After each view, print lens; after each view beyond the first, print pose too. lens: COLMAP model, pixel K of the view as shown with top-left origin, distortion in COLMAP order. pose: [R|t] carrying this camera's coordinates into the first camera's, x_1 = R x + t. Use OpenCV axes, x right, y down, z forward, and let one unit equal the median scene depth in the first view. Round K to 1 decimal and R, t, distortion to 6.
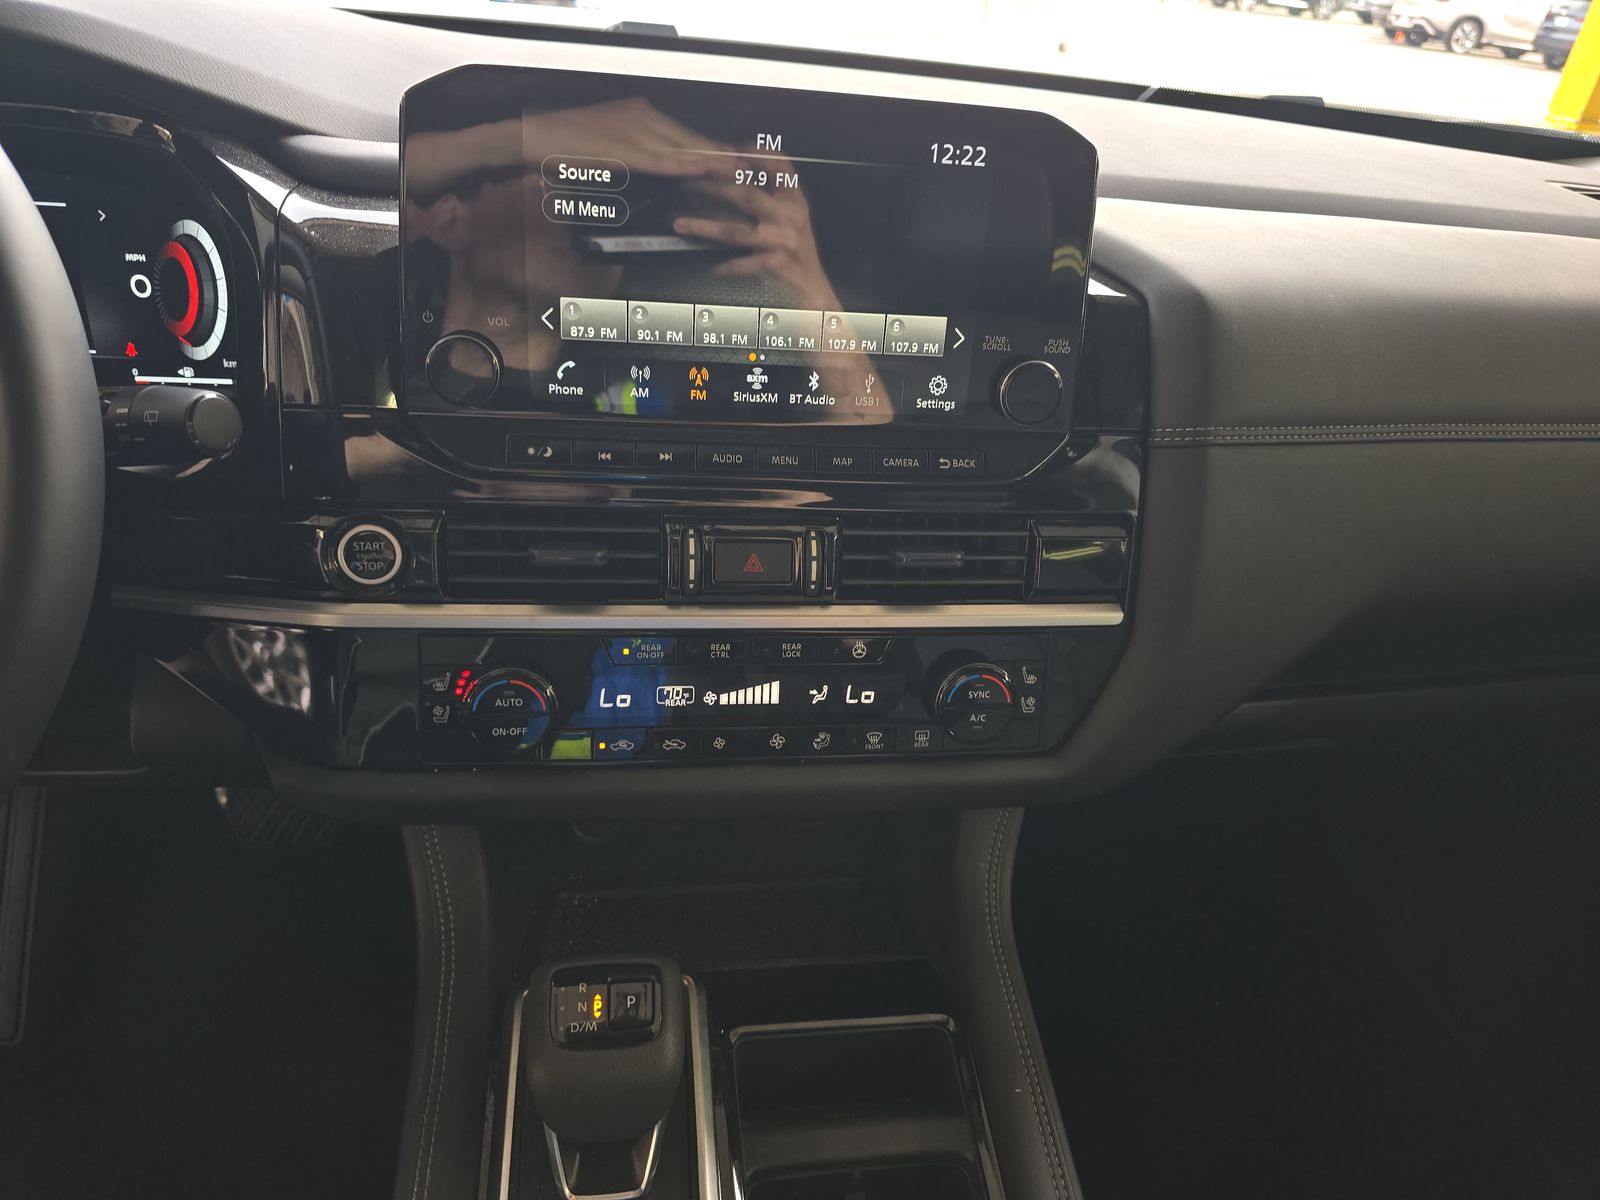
lens RADIAL K [[1064.0, 0, 800.0], [0, 1064.0, 600.0], [0, 0, 1]] dist [0.043196, -0.036986]
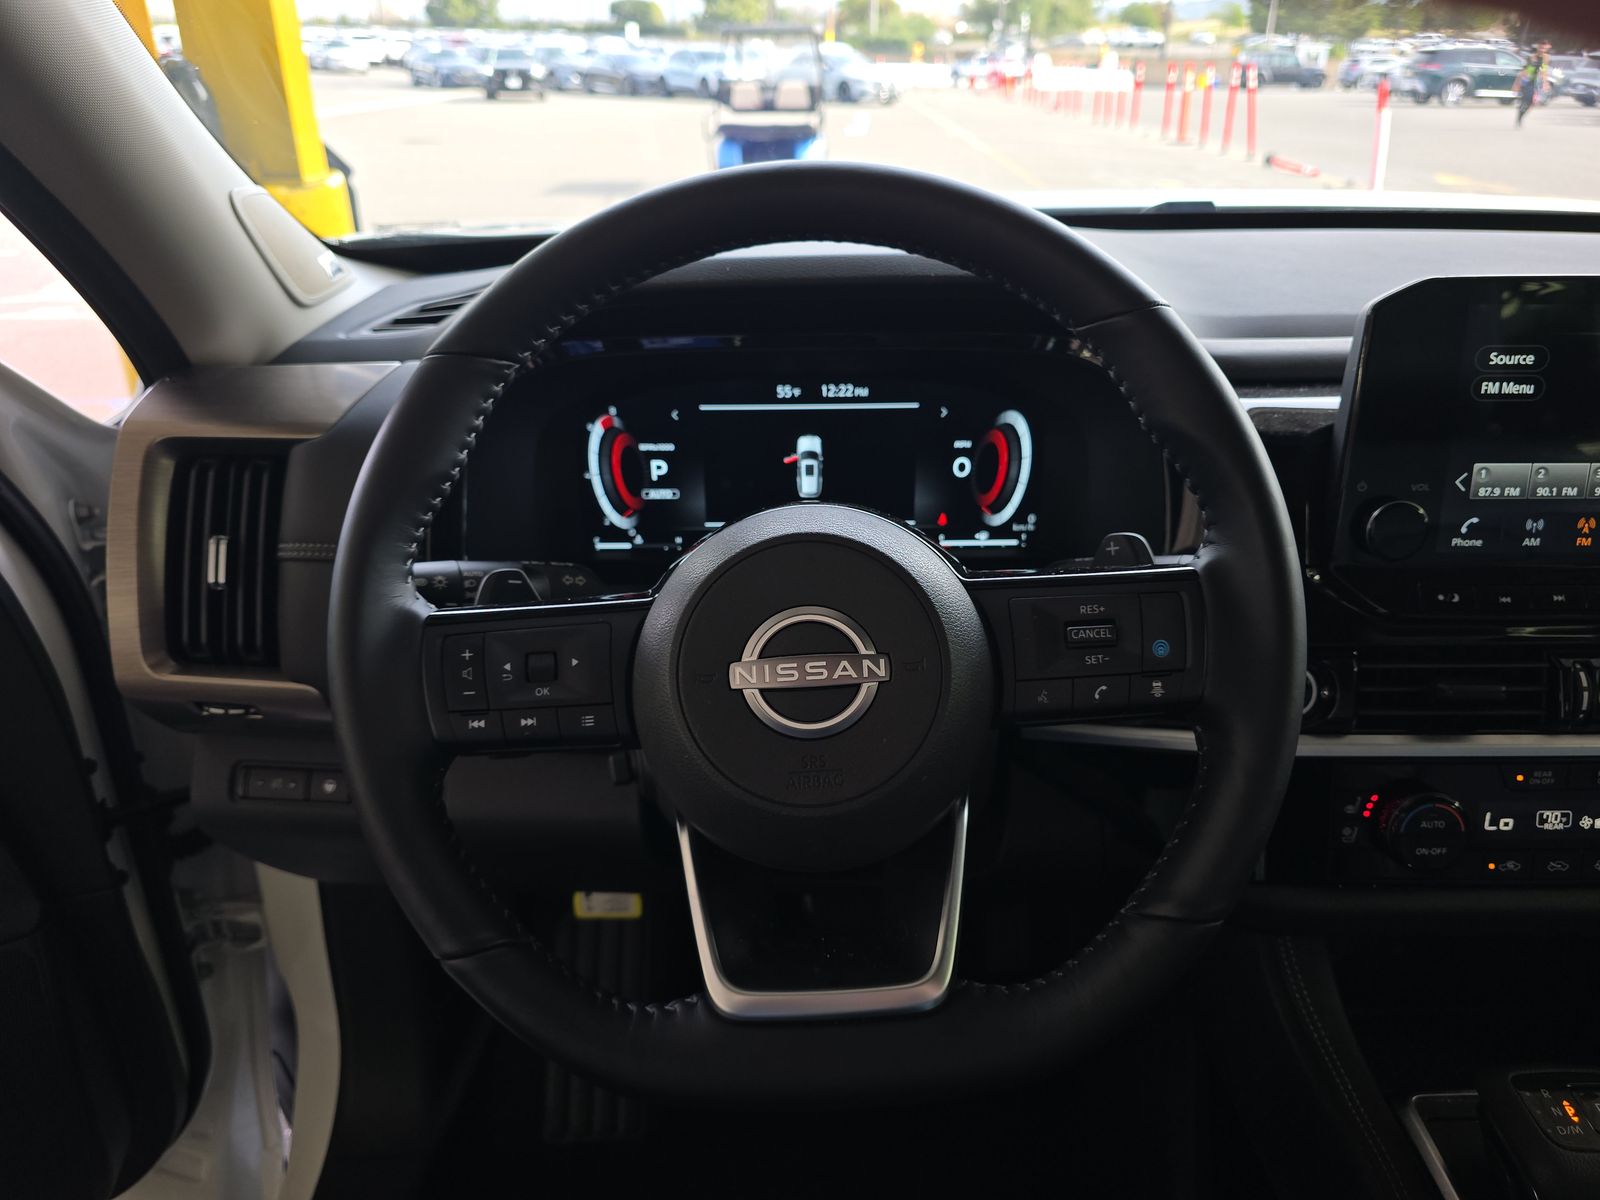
lens RADIAL K [[1086.2, 0, 800.0], [0, 1086.2, 600.0], [0, 0, 1]] dist [0.045605, -0.033784]
pose [[0.988439, -0.026270, -0.149327, -0.726507], [0.009219, 0.993466, -0.113752, -0.010851], [0.151340, 0.111060, 0.982223, -0.233774]]
